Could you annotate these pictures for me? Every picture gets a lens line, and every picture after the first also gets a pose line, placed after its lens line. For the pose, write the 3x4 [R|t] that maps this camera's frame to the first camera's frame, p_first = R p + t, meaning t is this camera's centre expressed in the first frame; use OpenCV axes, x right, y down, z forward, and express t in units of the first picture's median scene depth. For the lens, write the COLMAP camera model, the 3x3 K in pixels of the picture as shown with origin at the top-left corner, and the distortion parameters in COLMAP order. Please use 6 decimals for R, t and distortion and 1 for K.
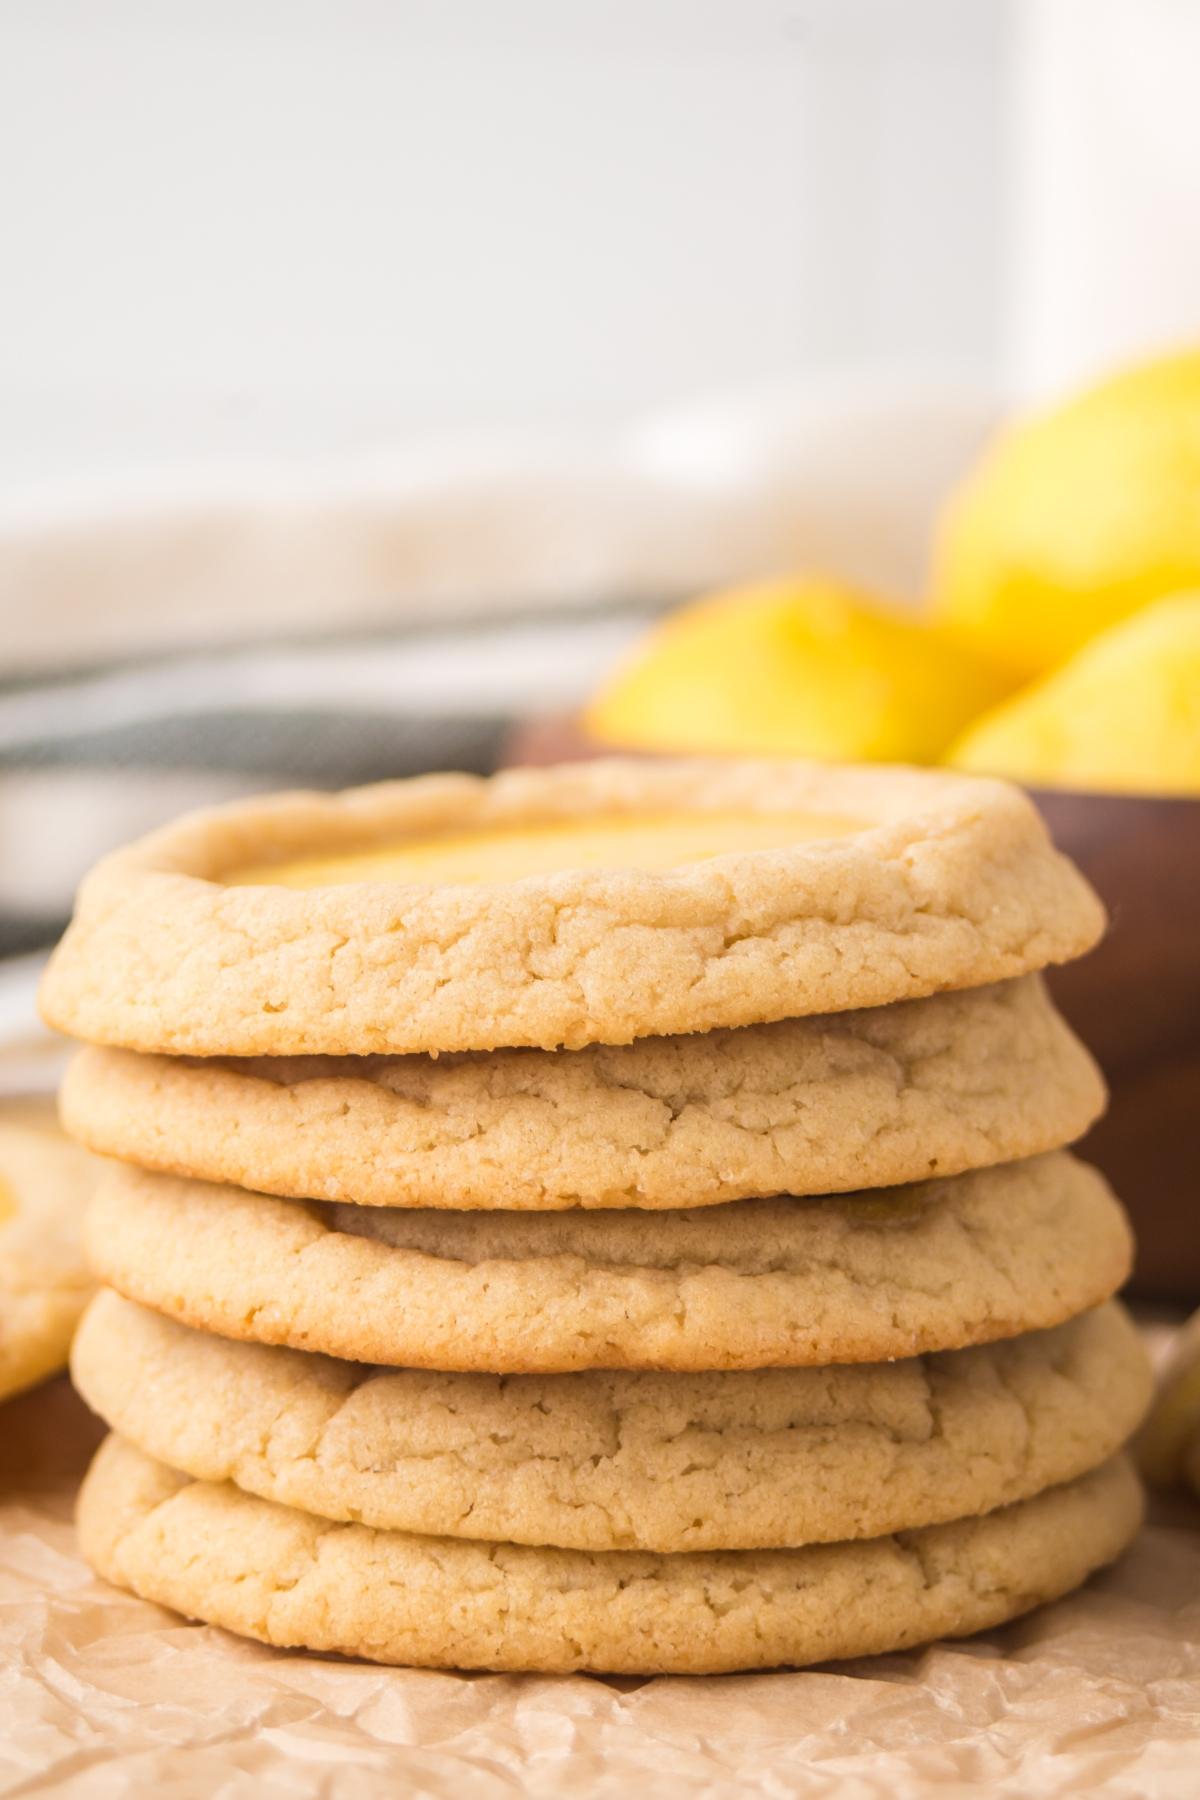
lens RADIAL K [[4585.1, 0, 591.1], [0, 4585.1, 897.3], [0, 0, 1]] dist [0.055501, 0.000000]
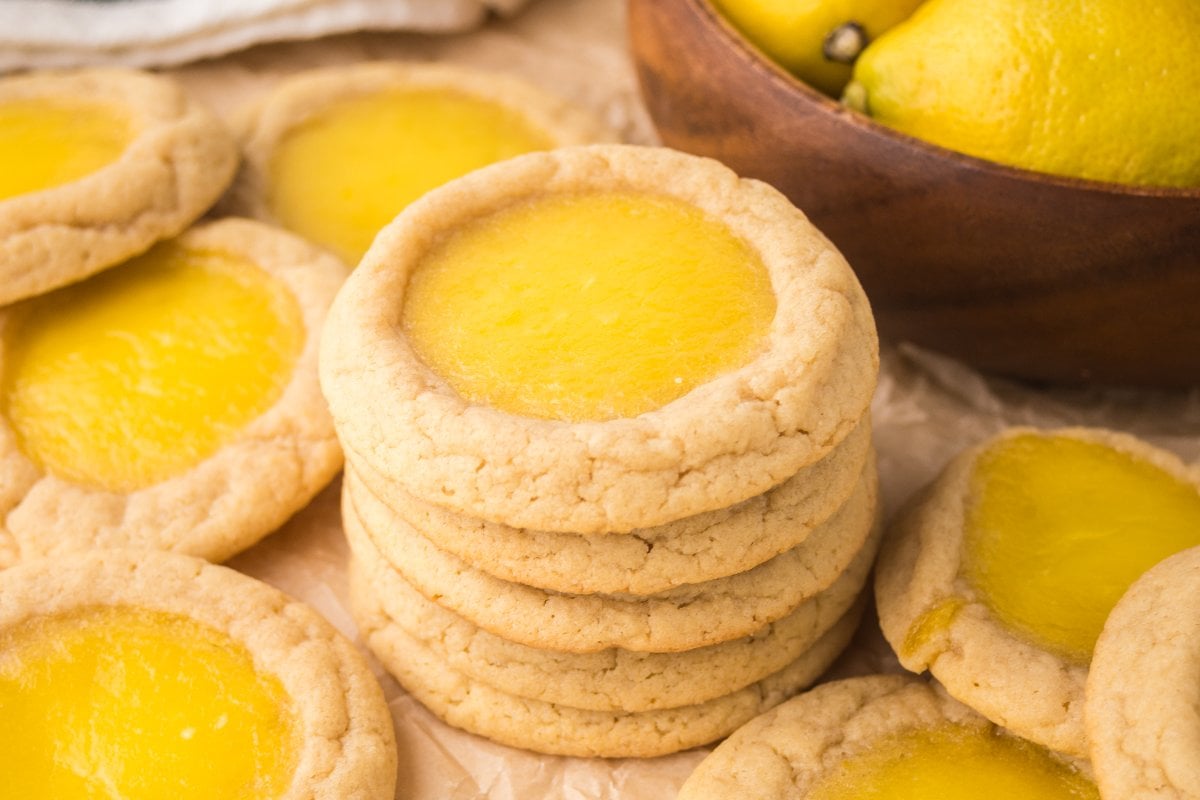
lens RADIAL K [[2476.4, 0, 544.8], [0, 2476.4, 443.6], [0, 0, 1]] dist [0.216366, 0.000000]
pose [[0.999794, 0.020190, -0.001893, -0.025933], [-0.015545, 0.822990, 0.567843, -0.596393], [0.013023, -0.567697, 0.823135, 0.140924]]
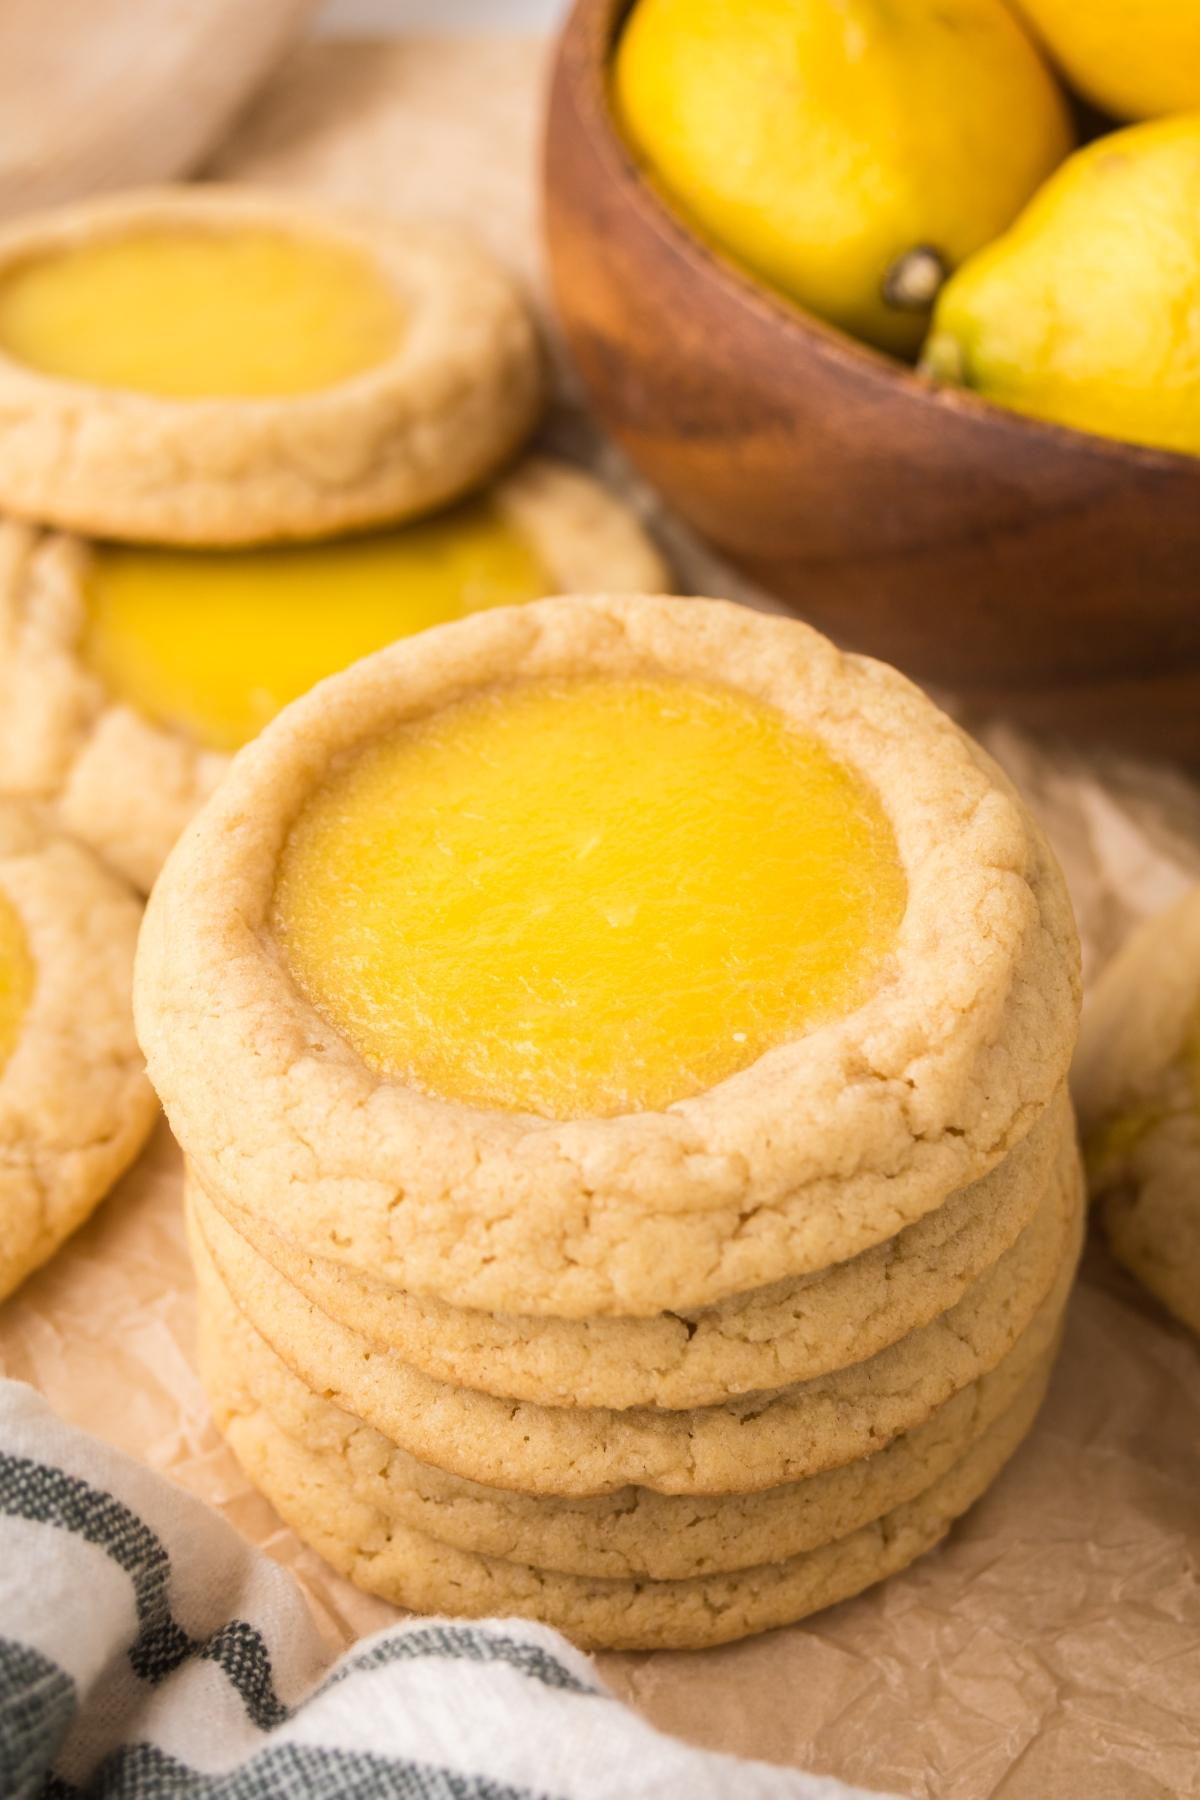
lens RADIAL K [[3233.6, 0, 551.9], [0, 3233.6, 800.6], [0, 0, 1]] dist [0.066625, 0.000000]
pose [[0.999778, 0.014842, -0.014954, -0.006397], [-0.003246, 0.809789, 0.586712, -0.535043], [0.020817, -0.586533, 0.809658, 0.418067]]
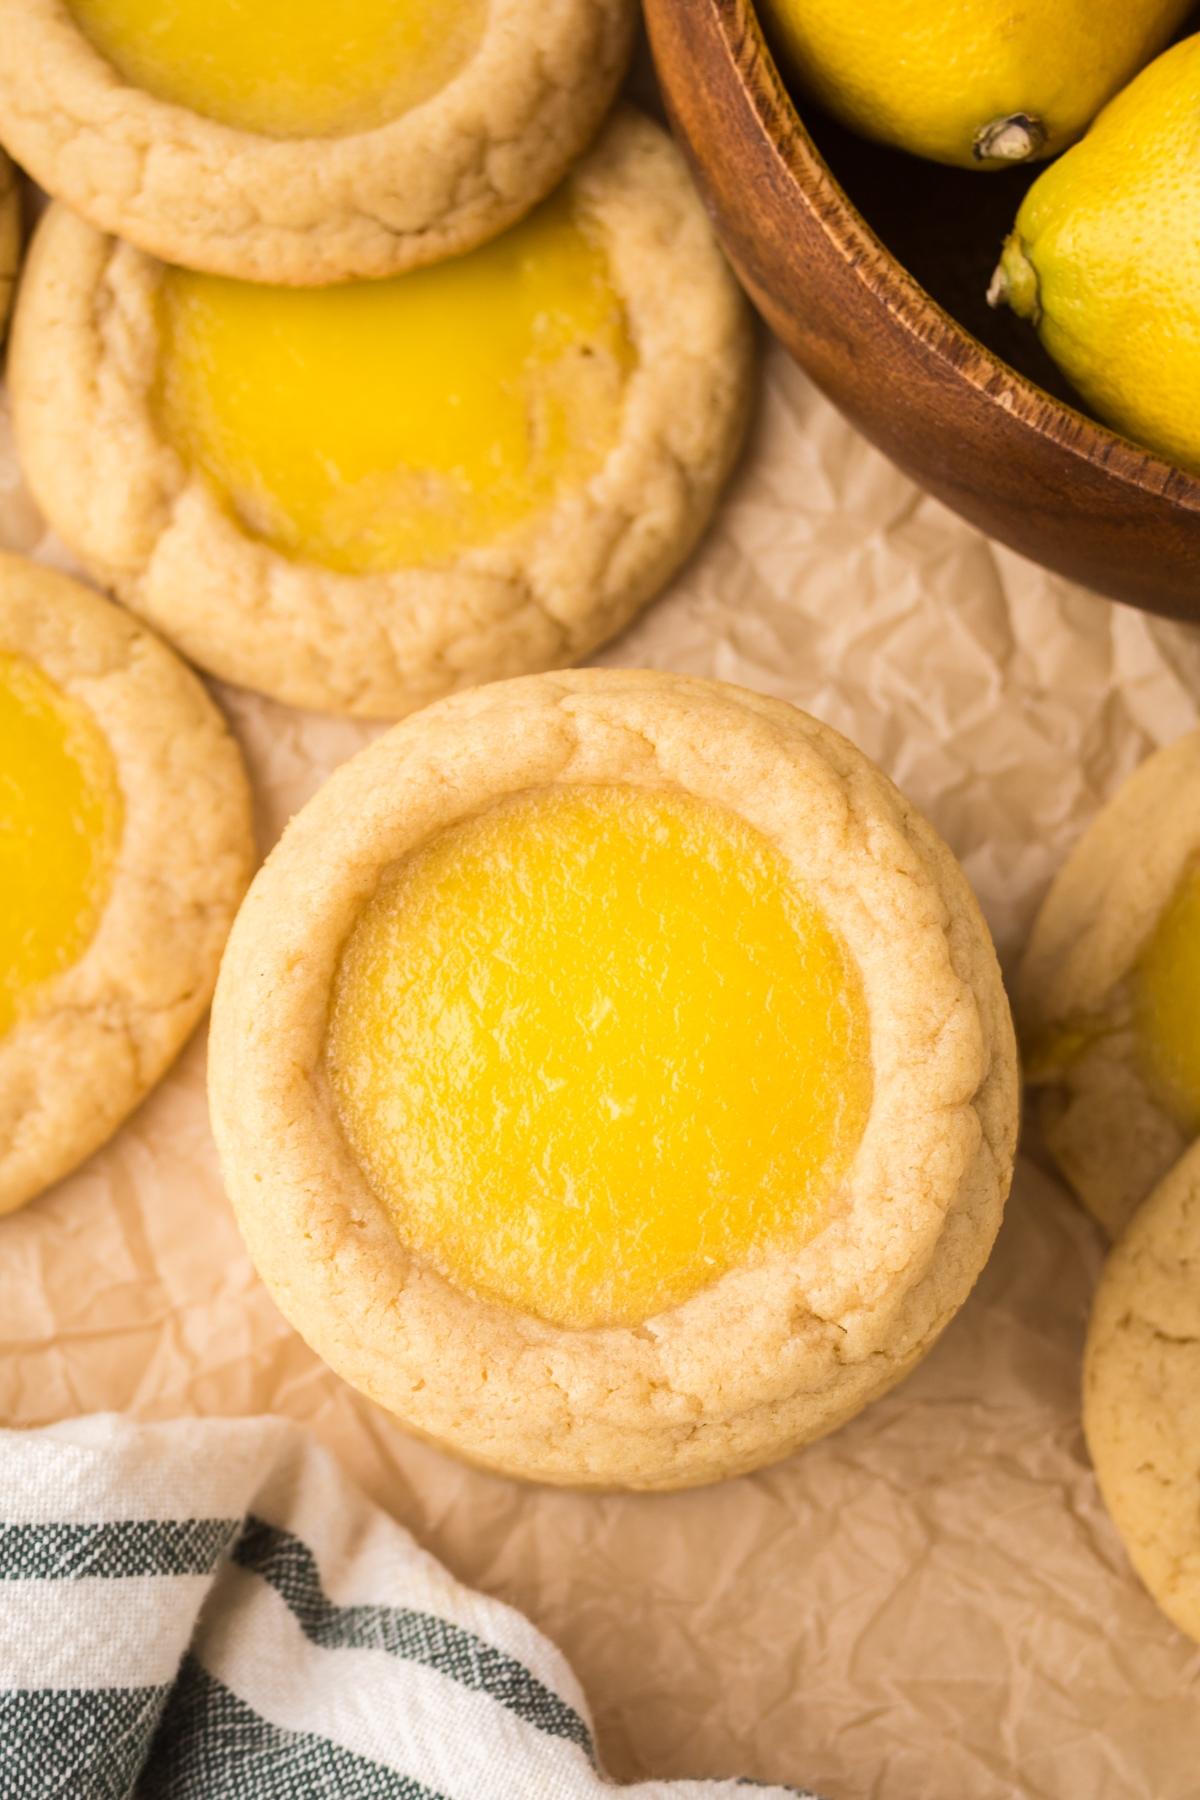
lens RADIAL K [[3233.6, 0, 552.0], [0, 3233.6, 904.8], [0, 0, 1]] dist [0.066625, 0.000000]
pose [[0.995956, 0.088113, -0.017542, -0.010192], [-0.010974, 0.313109, 0.949654, -0.971930], [0.089170, -0.945621, 0.312809, 0.836761]]
